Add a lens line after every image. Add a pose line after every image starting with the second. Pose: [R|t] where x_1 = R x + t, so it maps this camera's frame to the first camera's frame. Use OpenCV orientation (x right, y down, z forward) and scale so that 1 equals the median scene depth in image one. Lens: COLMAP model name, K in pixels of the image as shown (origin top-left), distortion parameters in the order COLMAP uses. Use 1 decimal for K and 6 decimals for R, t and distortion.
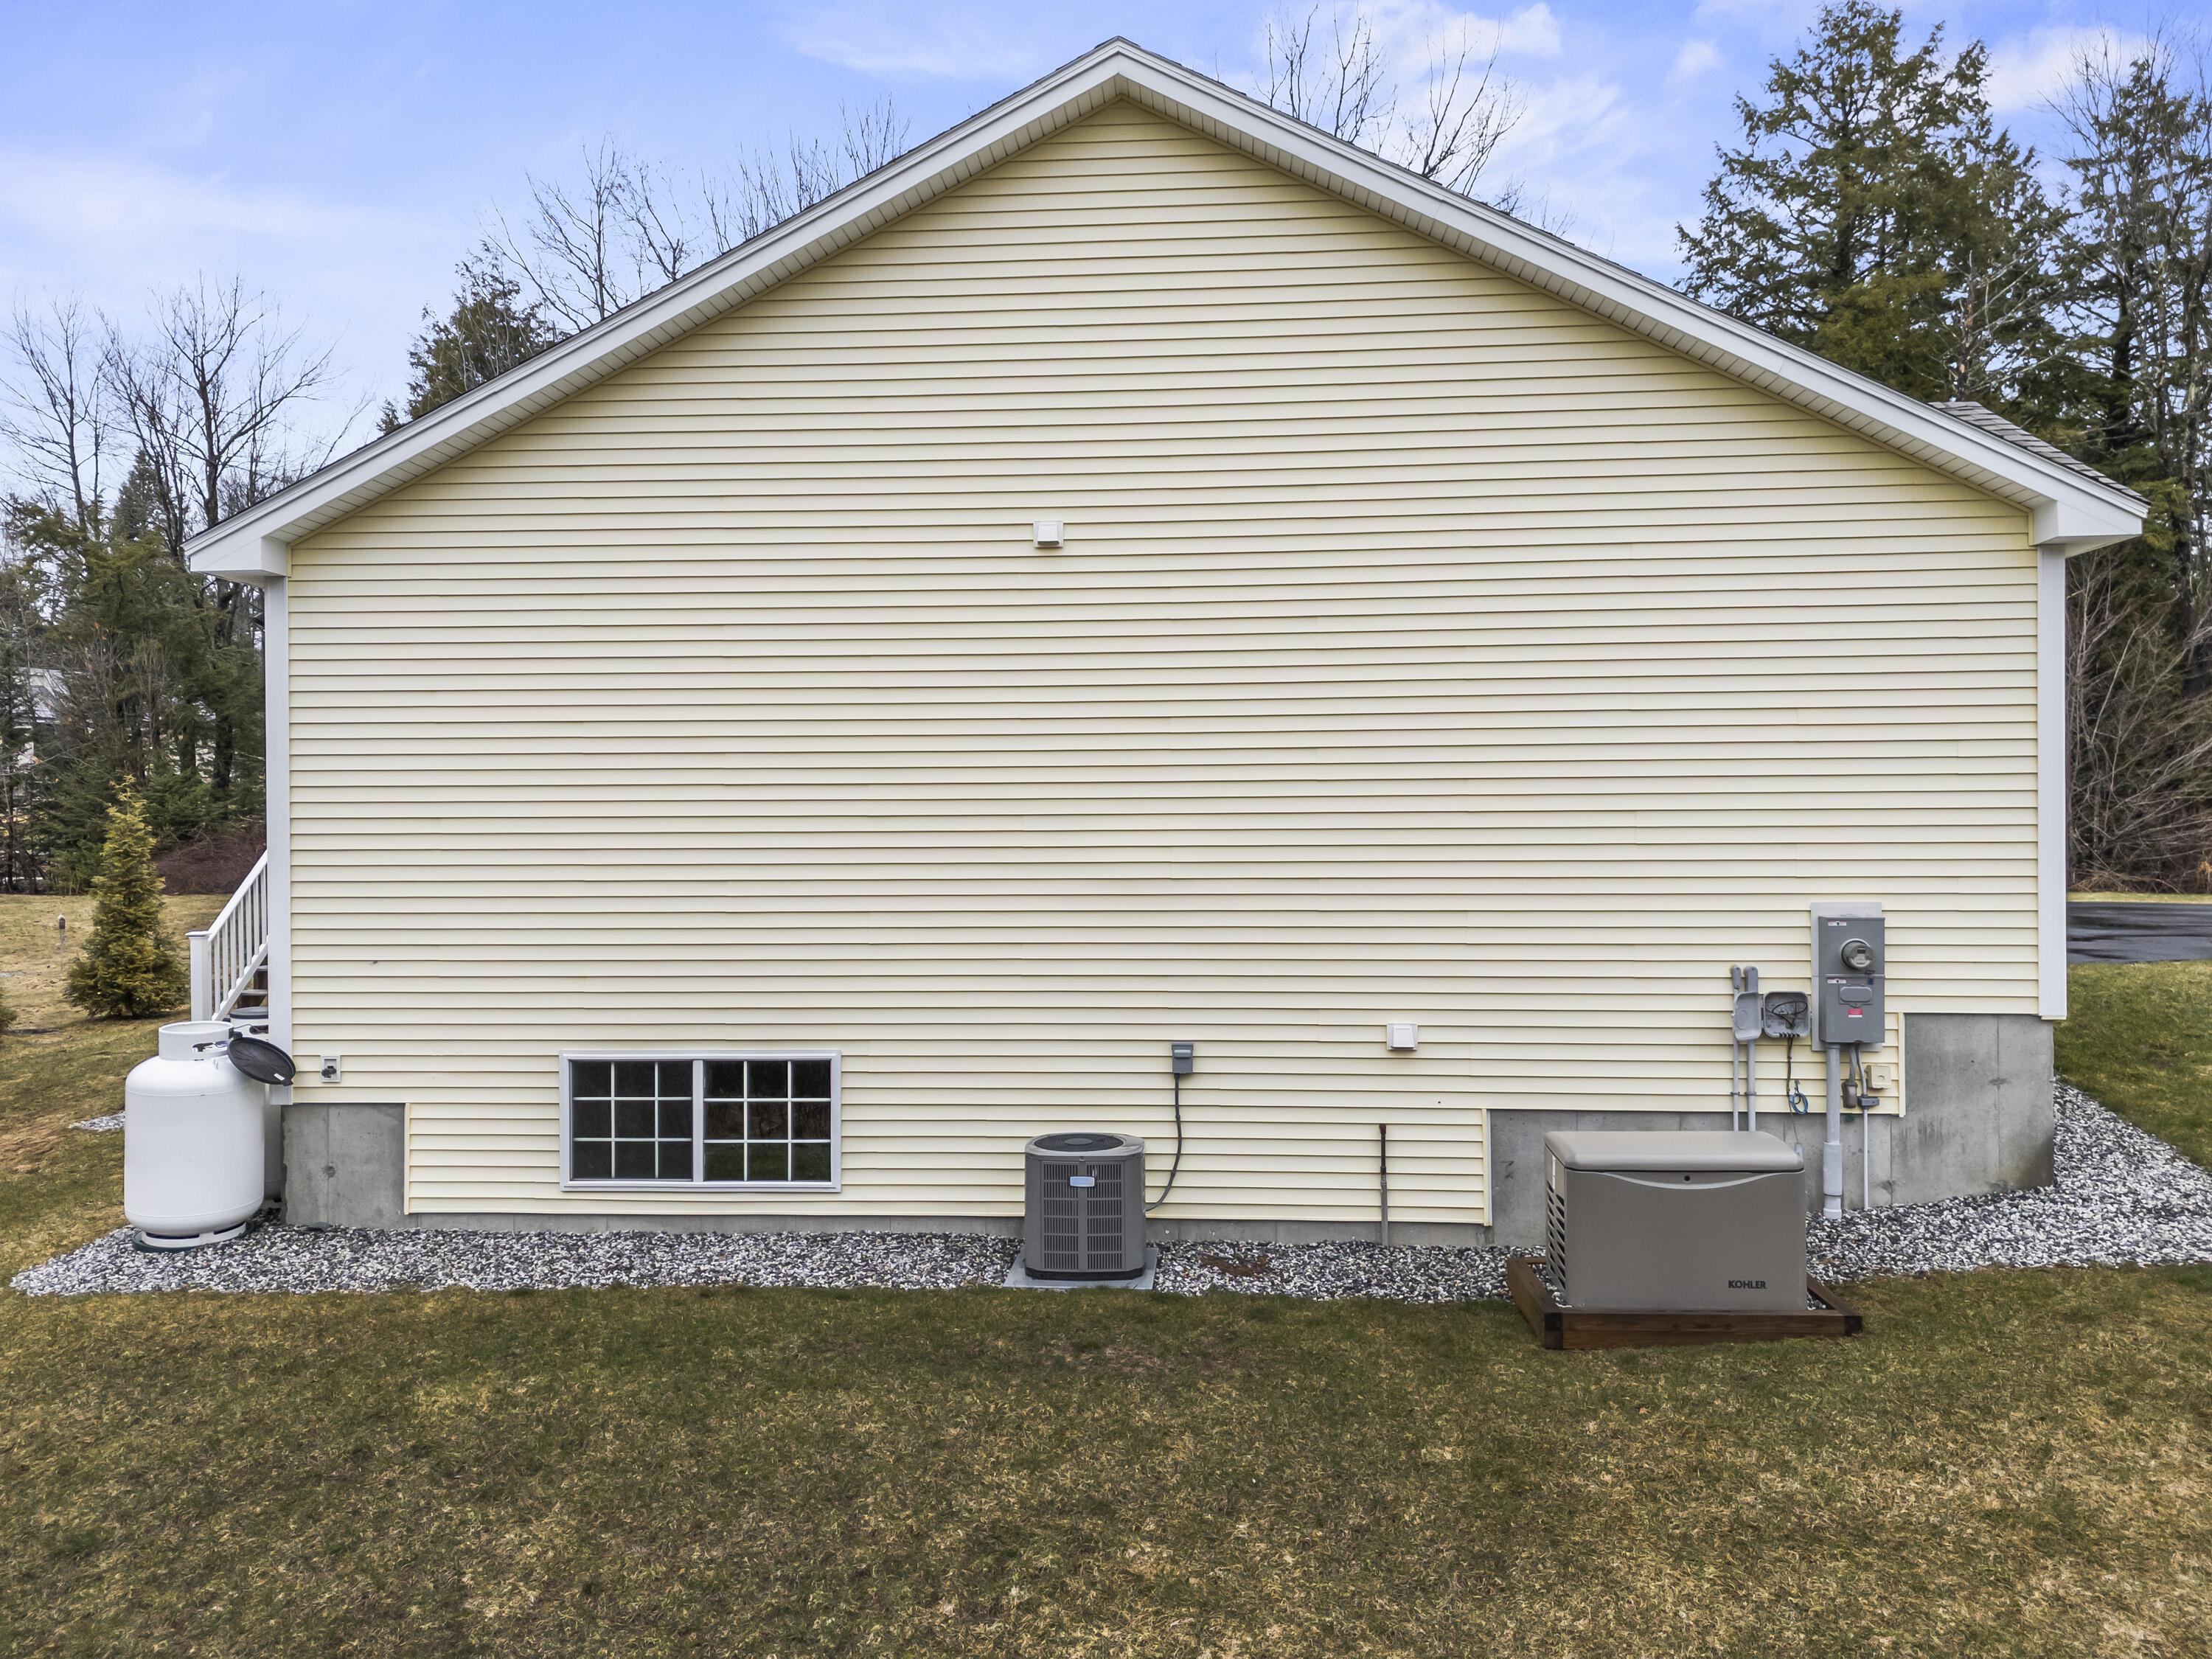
lens RADIAL K [[1617.4, 0, 1104.5], [0, 1617.4, 827.7], [0, 0, 1]] dist [0.080198, -0.067169]
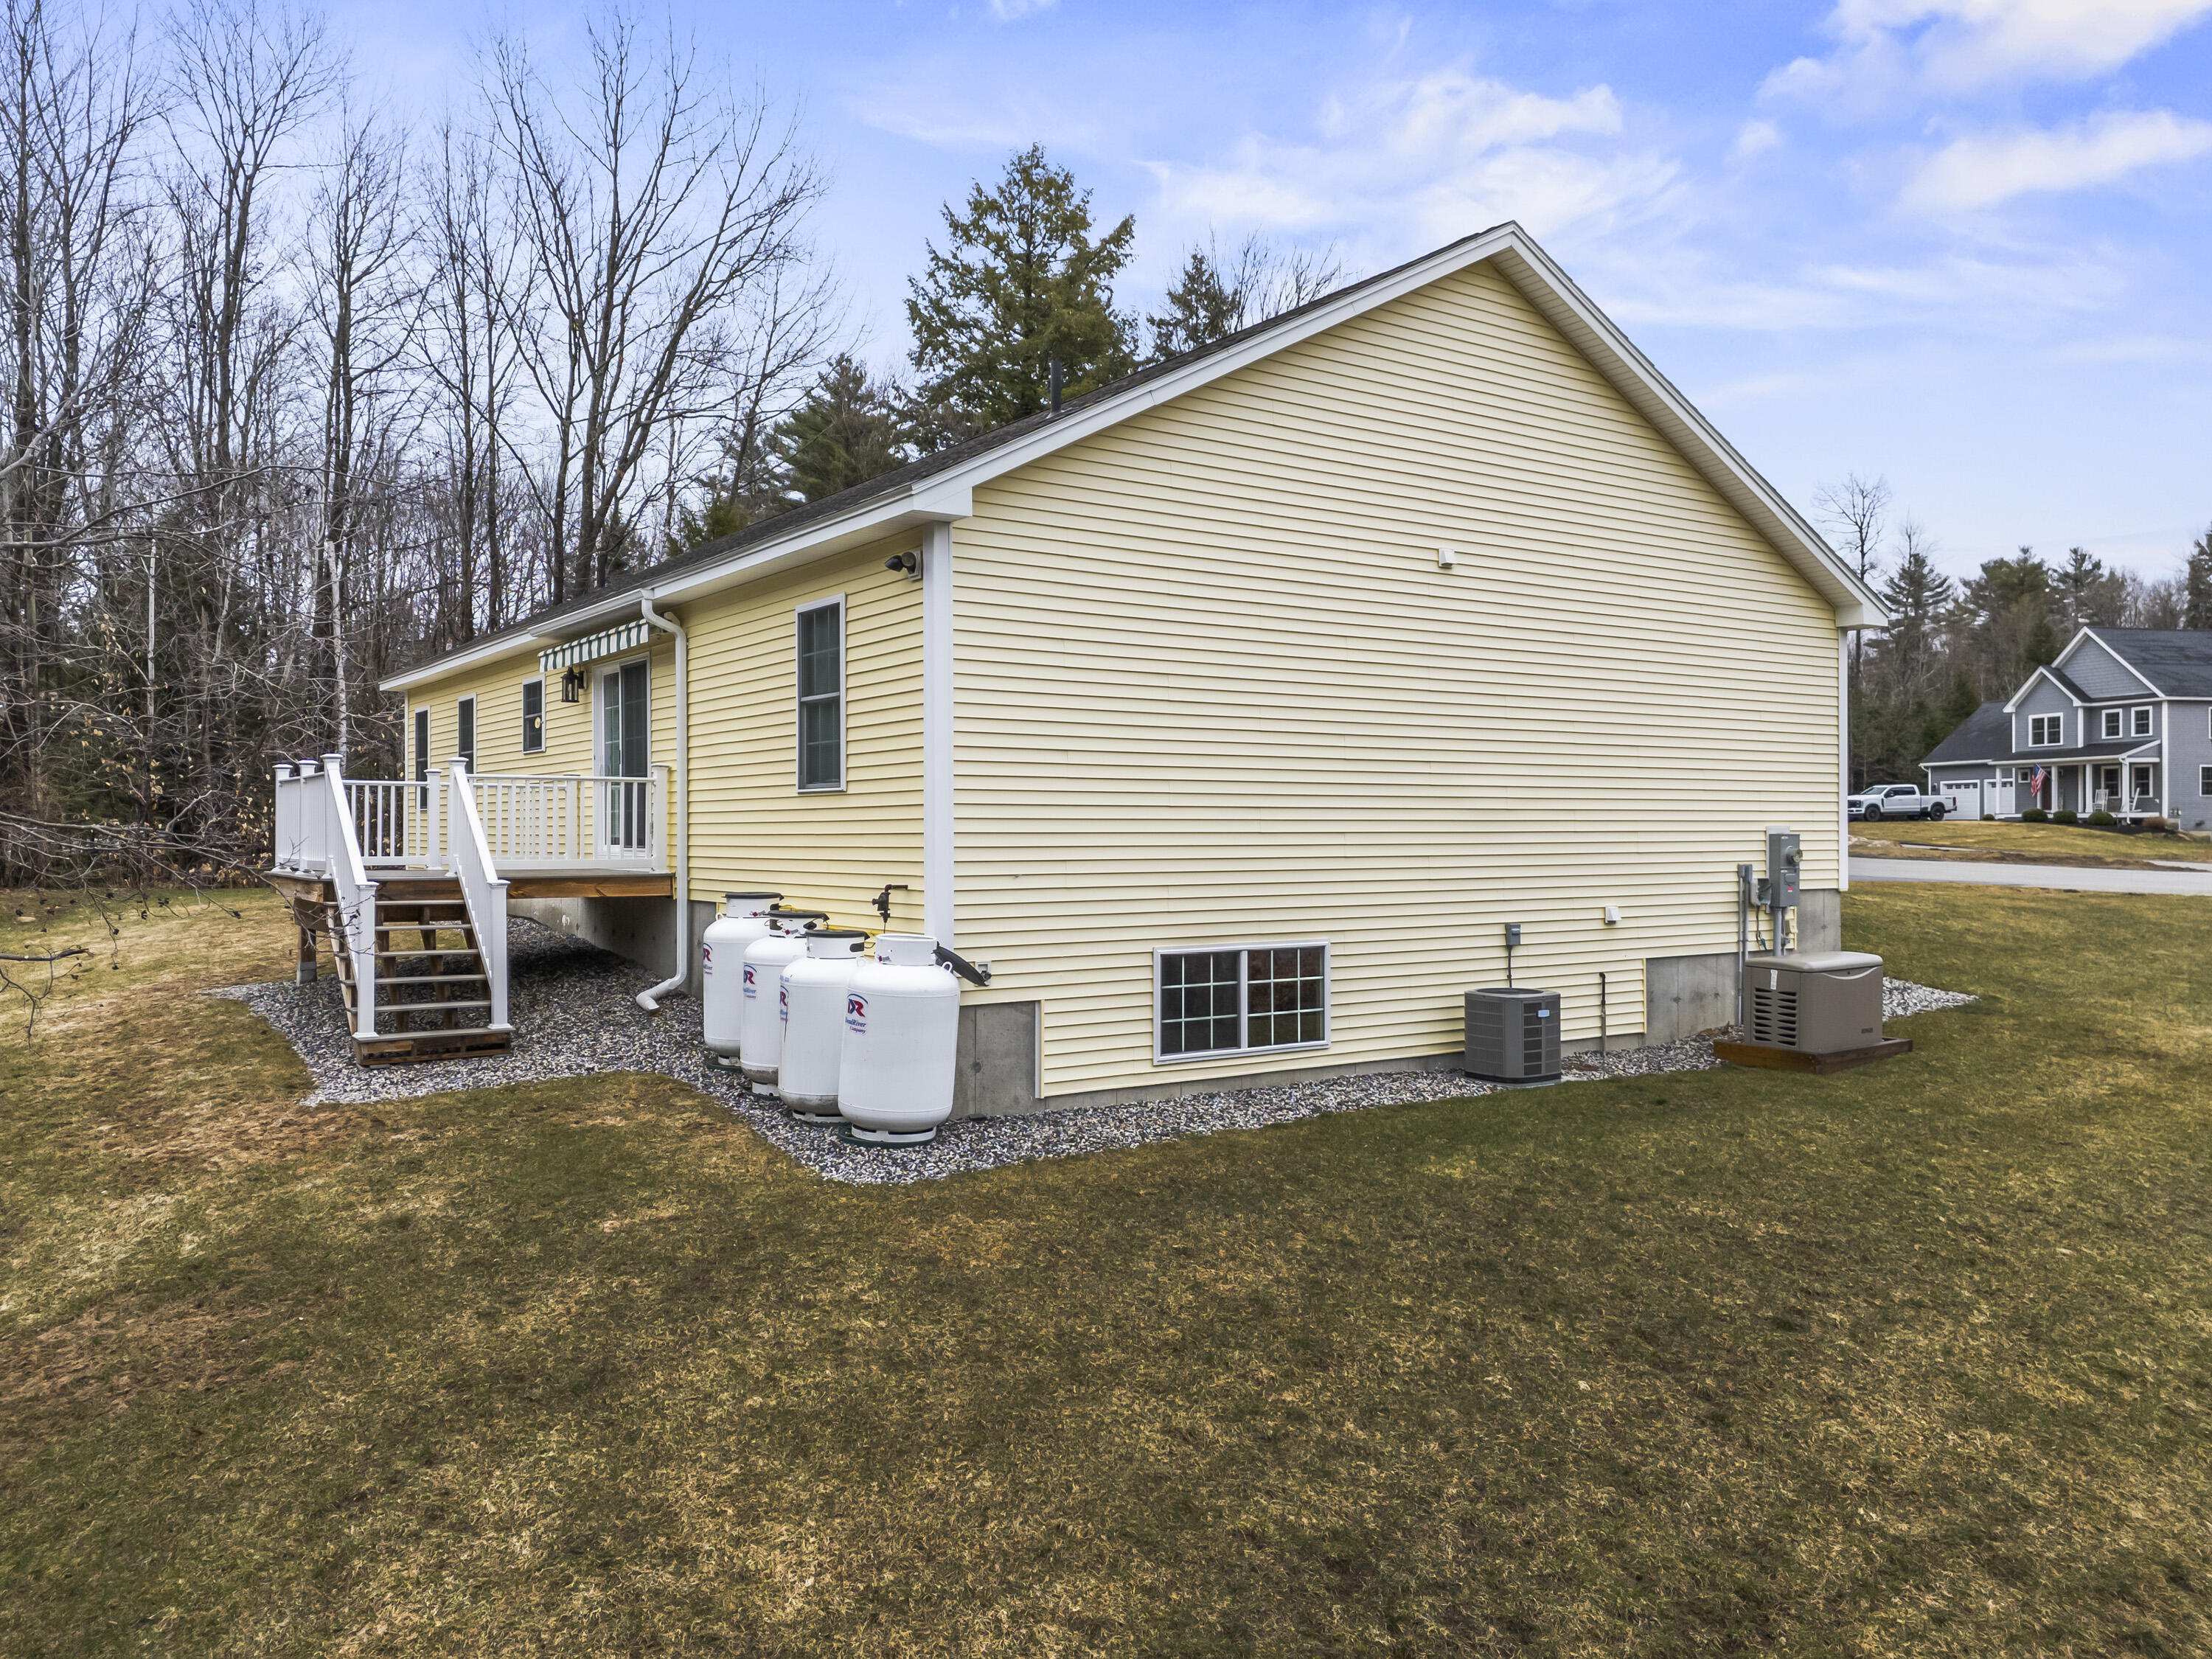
lens RADIAL K [[1617.4, 0, 1095.4], [0, 1617.4, 825.7], [0, 0, 1]] dist [0.080198, -0.067169]
pose [[0.782945, 0.007121, 0.622051, -1.110420], [0.000720, 0.999923, -0.012352, 0.062802], [-0.622091, 0.010119, 0.782880, 0.103054]]
